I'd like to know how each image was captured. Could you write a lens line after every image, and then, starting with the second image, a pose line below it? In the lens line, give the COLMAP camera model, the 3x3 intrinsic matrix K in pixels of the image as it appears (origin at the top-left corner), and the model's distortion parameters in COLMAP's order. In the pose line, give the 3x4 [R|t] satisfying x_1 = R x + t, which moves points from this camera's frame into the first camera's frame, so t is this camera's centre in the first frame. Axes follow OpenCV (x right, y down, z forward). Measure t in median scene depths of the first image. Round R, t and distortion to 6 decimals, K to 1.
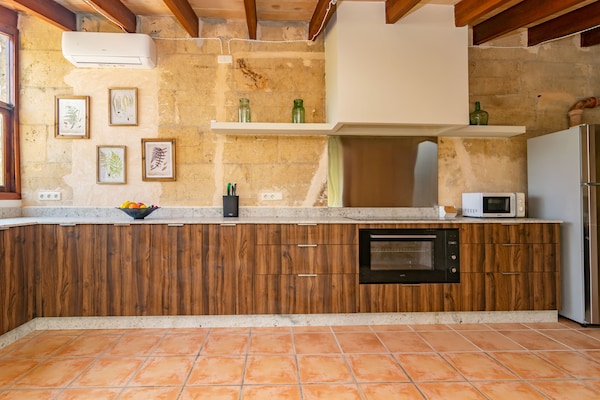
lens RADIAL K [[294.6, 0, 300.1], [0, 294.6, 197.2], [0, 0, 1]] dist [-0.001500, -0.000634]
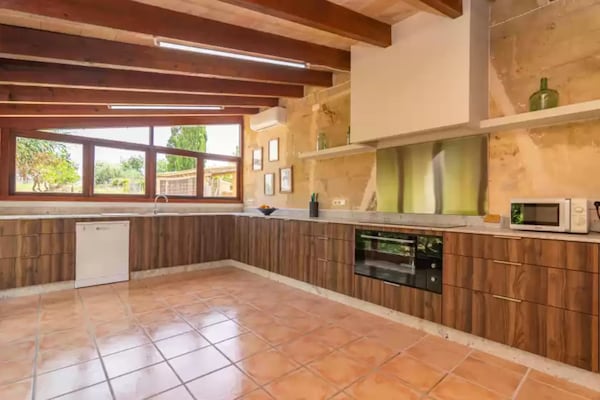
lens RADIAL K [[294.6, 0, 301.2], [0, 294.6, 200.6], [0, 0, 1]] dist [-0.001500, -0.000634]
pose [[0.629939, -0.002559, -0.776641, 0.937217], [-0.008338, 0.999915, -0.010058, 0.003414], [0.776600, 0.012811, 0.629864, 0.050042]]
